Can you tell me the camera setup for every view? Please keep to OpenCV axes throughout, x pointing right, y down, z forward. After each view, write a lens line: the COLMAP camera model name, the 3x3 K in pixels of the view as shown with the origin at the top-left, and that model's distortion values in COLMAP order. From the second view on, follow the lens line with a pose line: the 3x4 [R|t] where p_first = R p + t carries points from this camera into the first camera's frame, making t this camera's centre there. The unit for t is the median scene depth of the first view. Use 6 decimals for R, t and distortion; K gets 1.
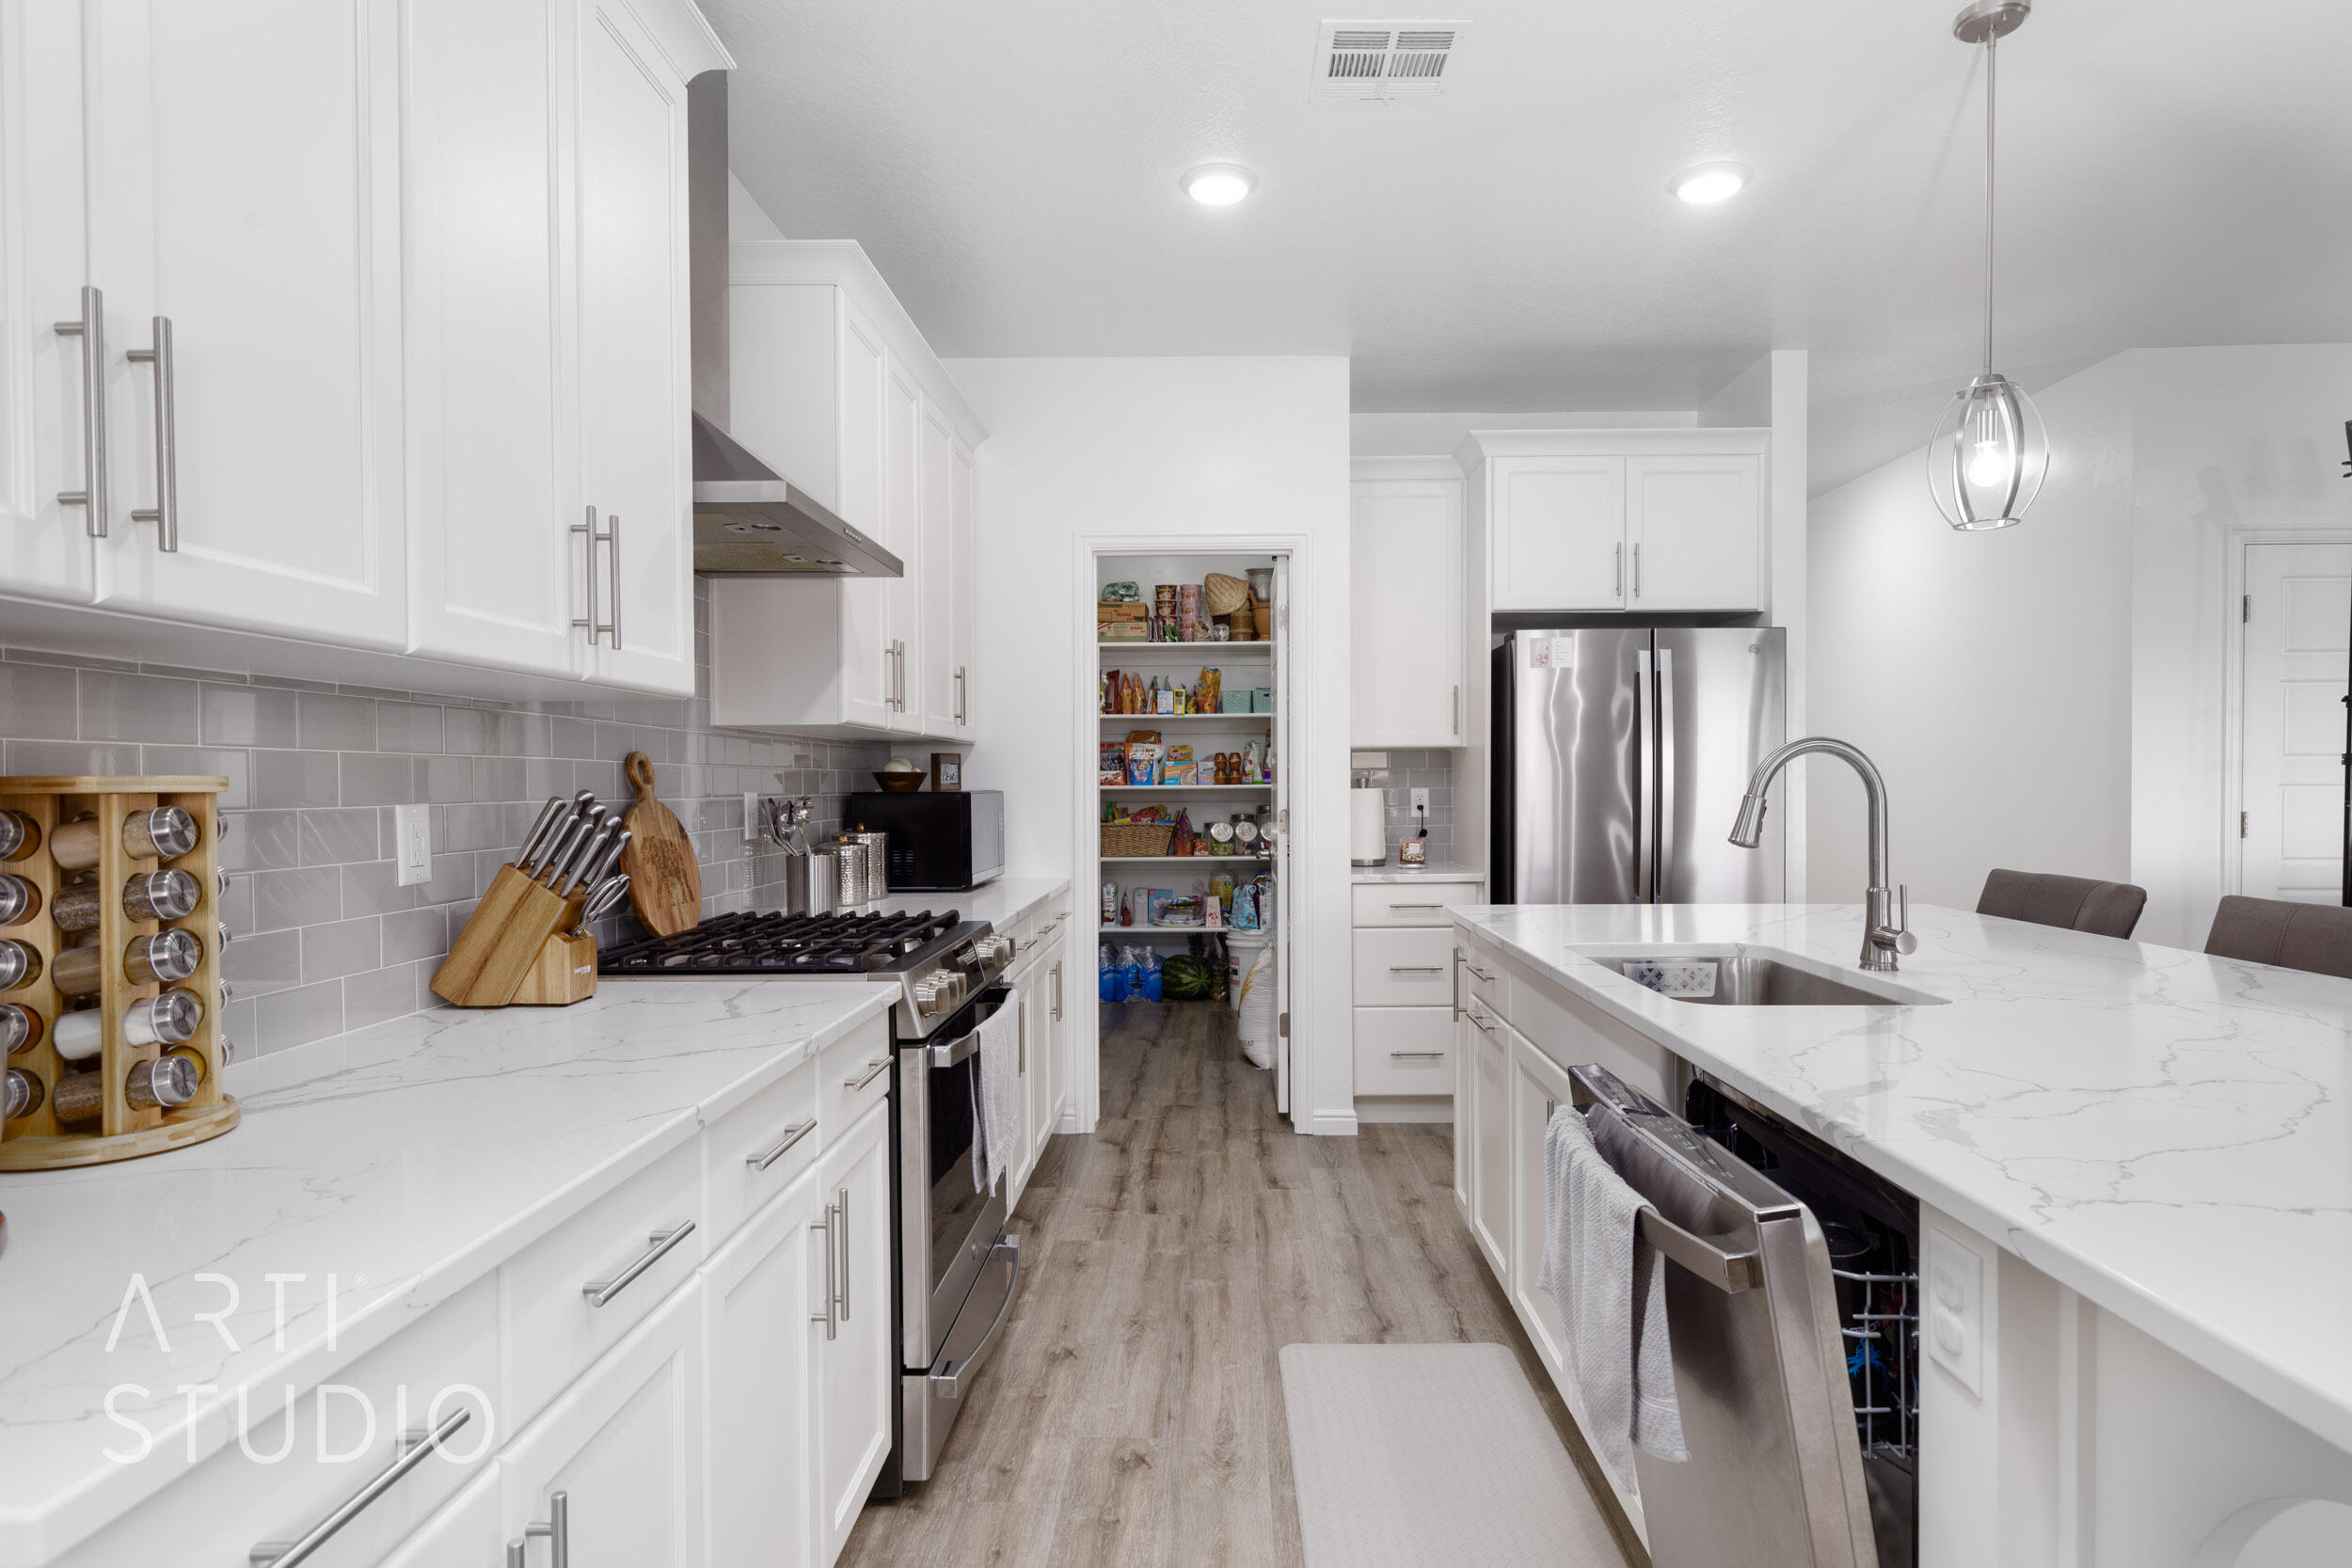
lens RADIAL K [[1219.6, 0, 1195.5], [0, 1219.6, 798.5], [0, 0, 1]] dist [-0.001285, -0.001191]
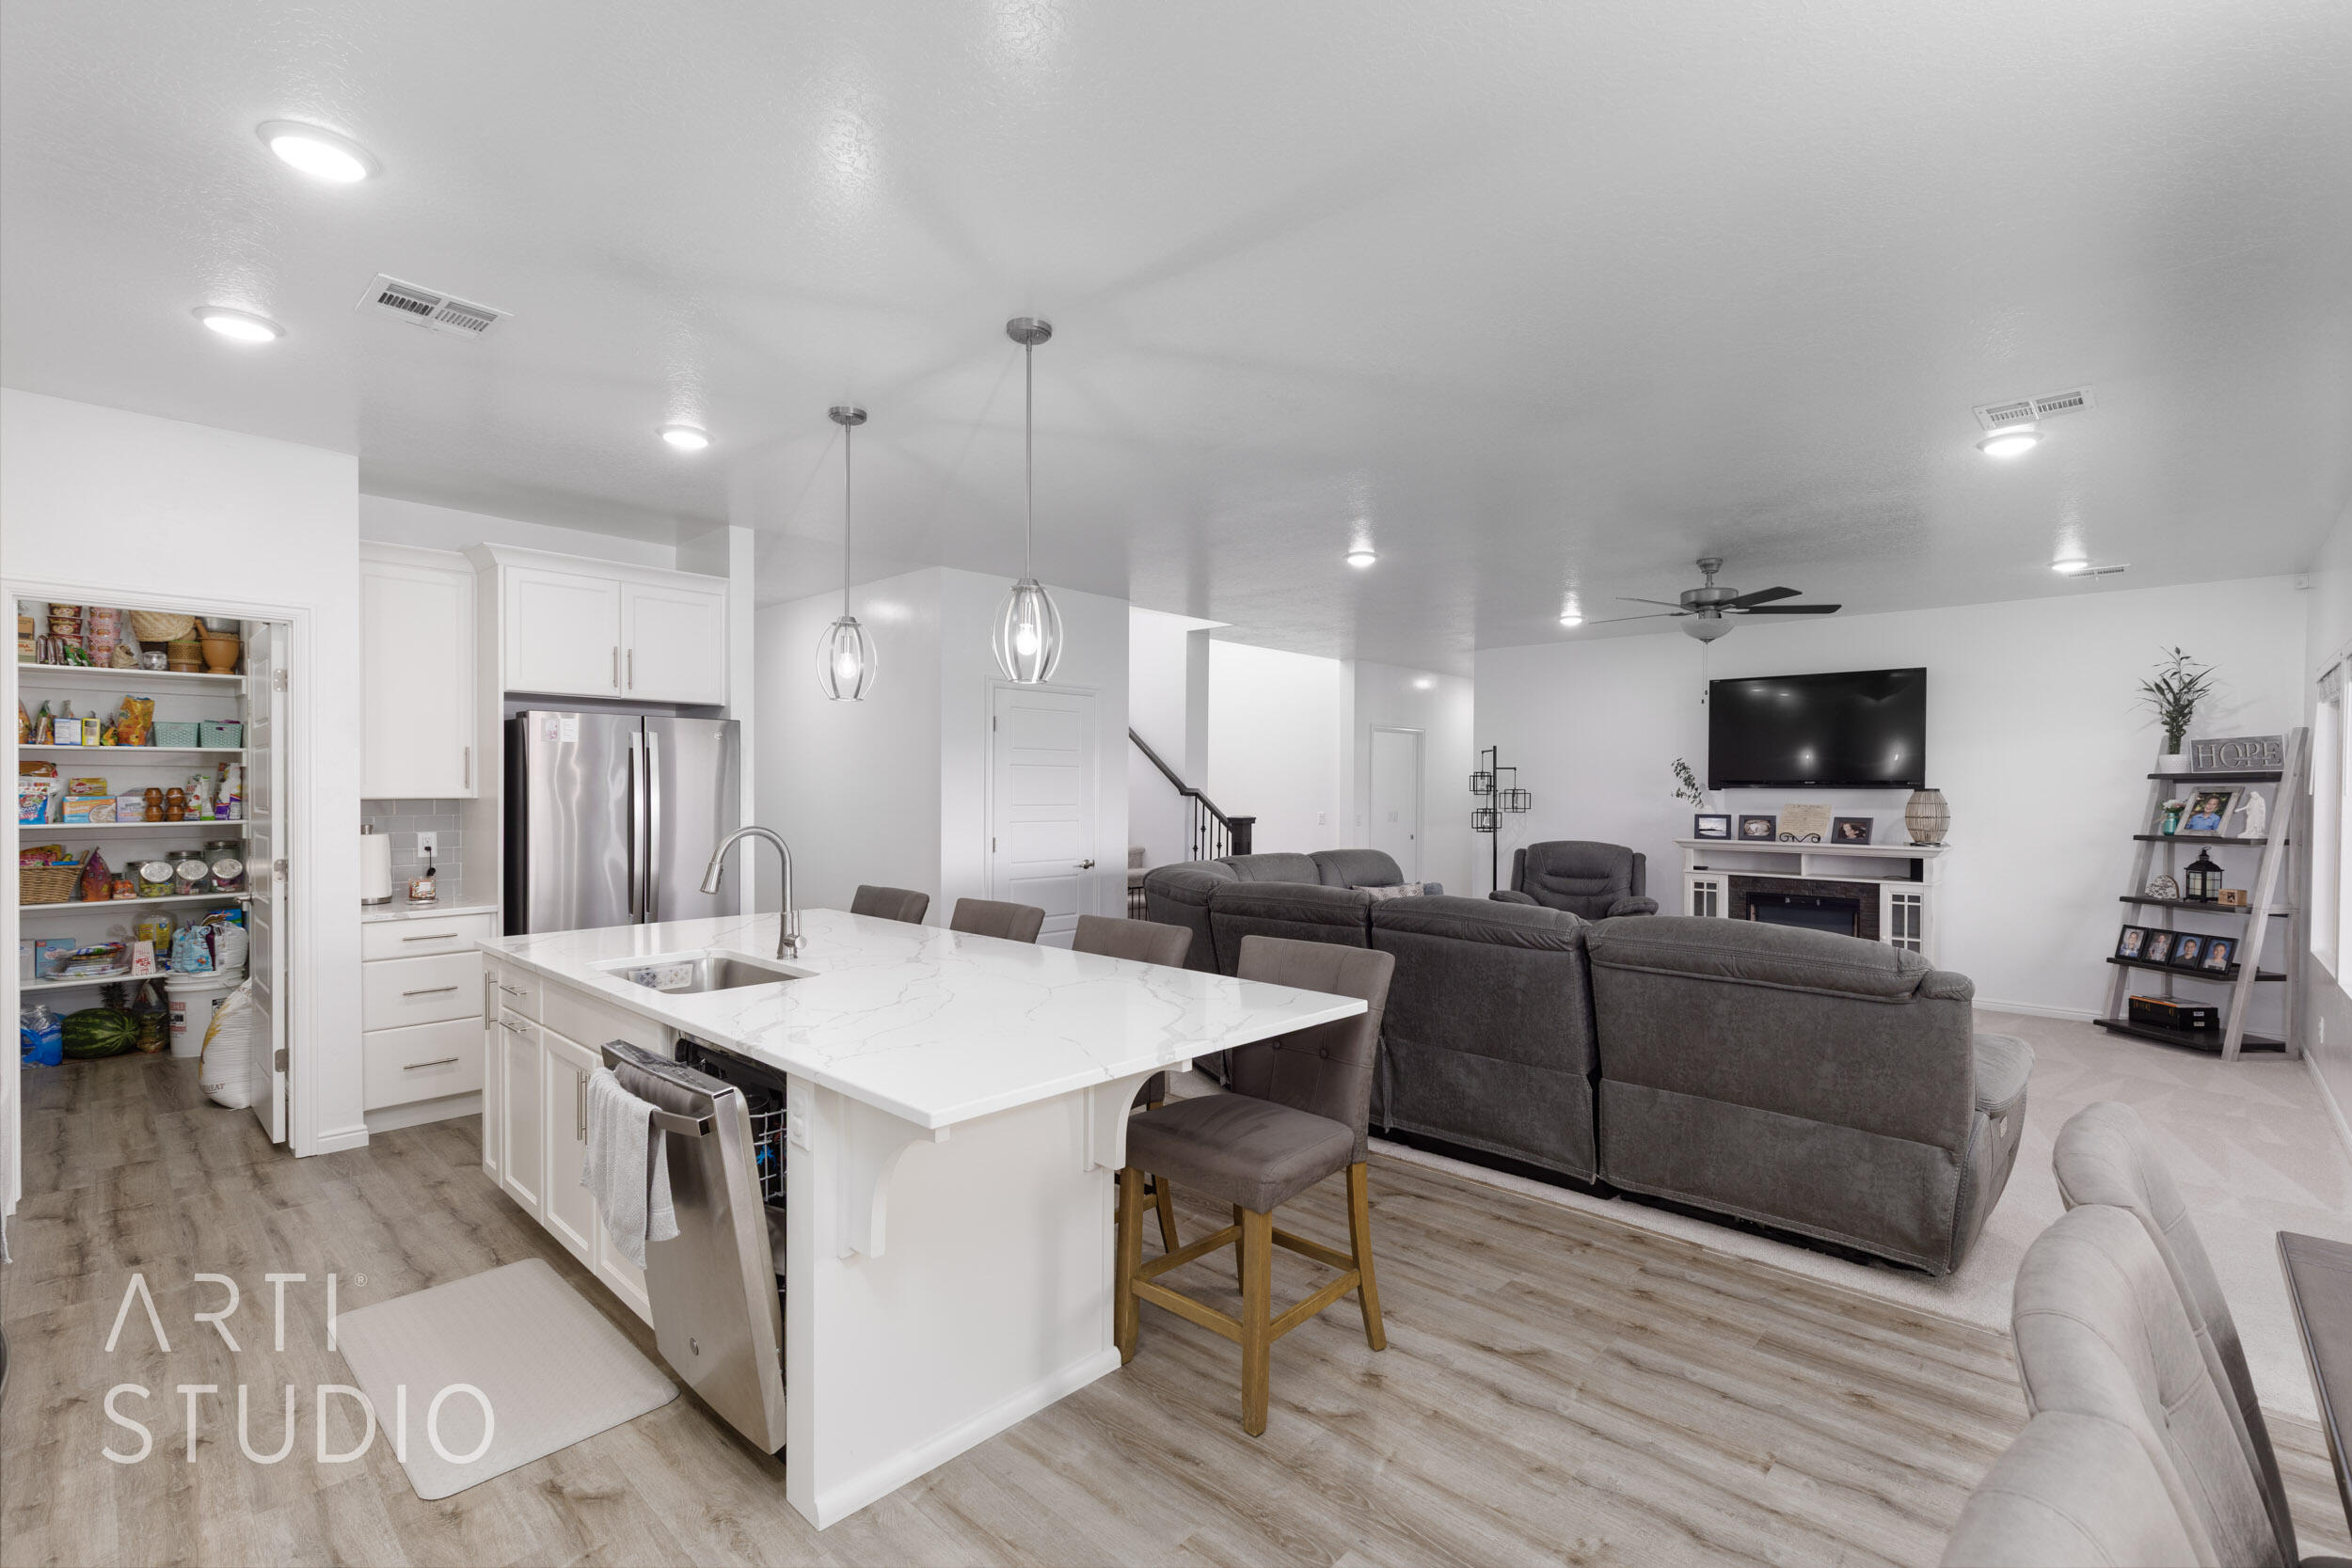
lens RADIAL K [[1045.2, 0, 1192.4], [0, 1045.2, 796.3], [0, 0, 1]] dist [0.002187, 0.000180]
pose [[0.659198, -0.001448, 0.751968, -0.094898], [0.002358, 0.999997, -0.000142, -0.046676], [-0.751965, 0.001867, 0.659200, -0.220351]]
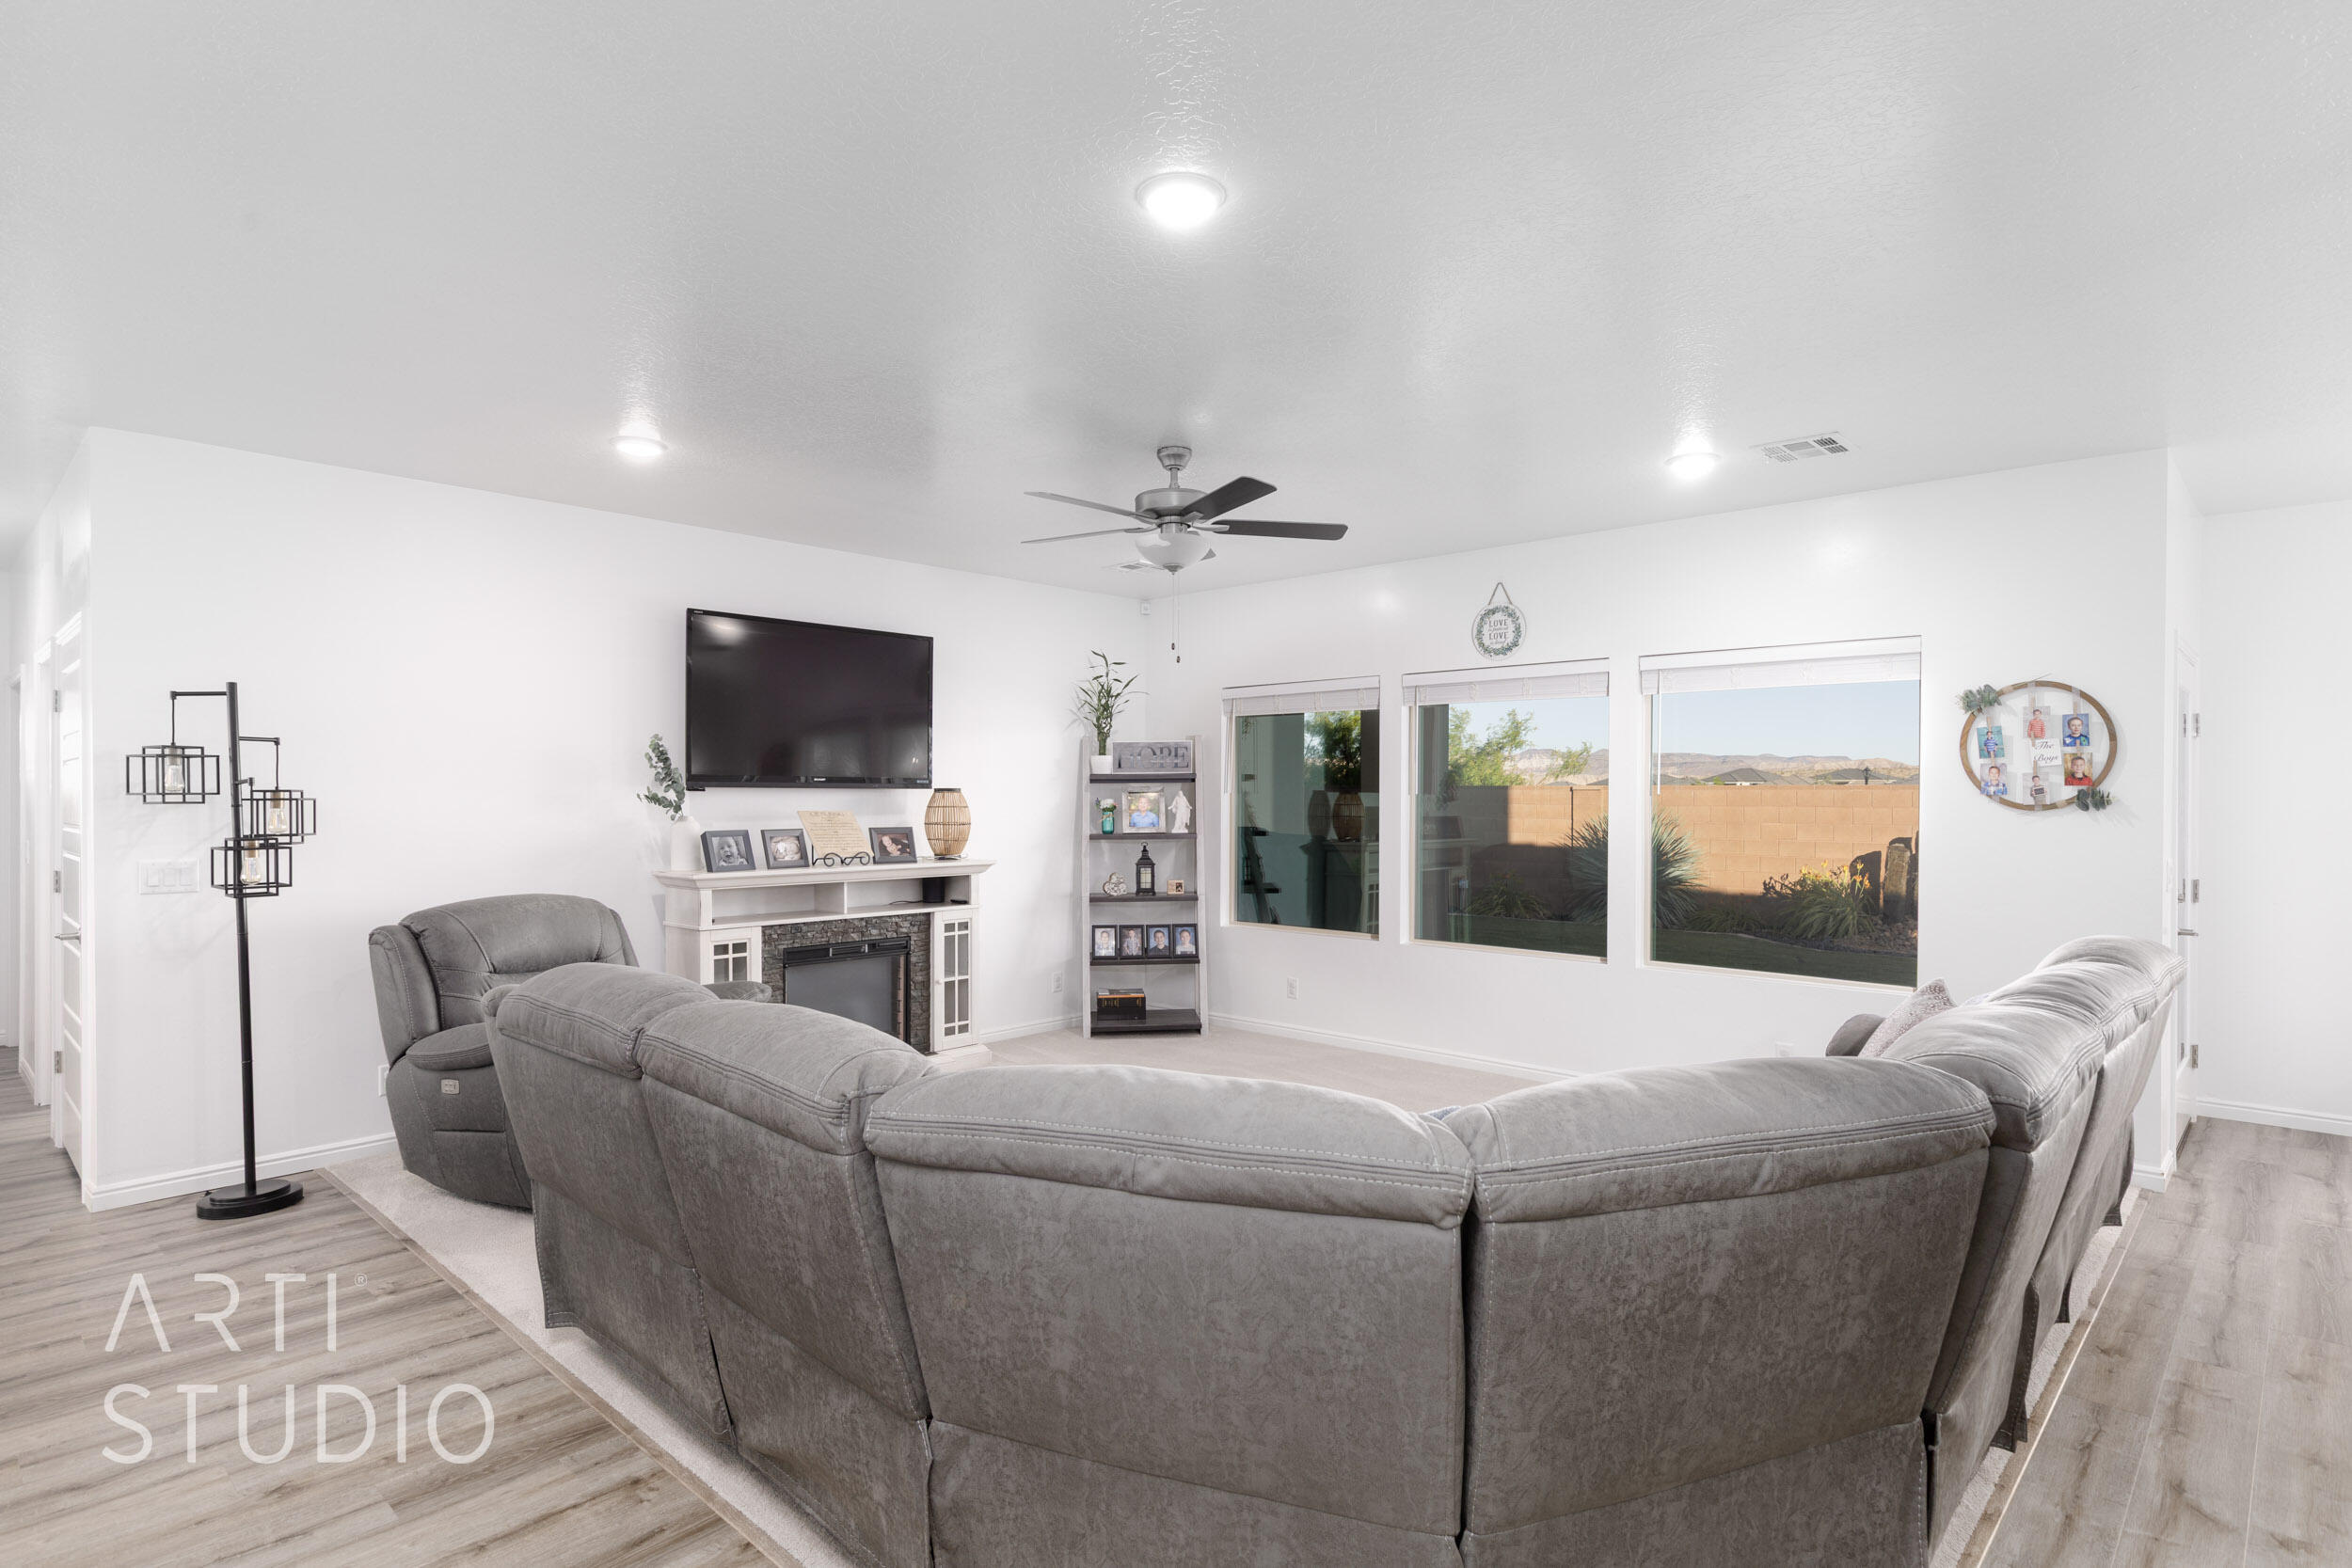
lens RADIAL K [[1219.6, 0, 1195.5], [0, 1219.6, 798.5], [0, 0, 1]] dist [-0.001285, -0.001191]
pose [[-0.753168, -0.002972, 0.657822, 0.666579], [0.006085, 0.999916, 0.011484, -0.059743], [-0.657800, 0.012652, -0.753086, 0.987401]]
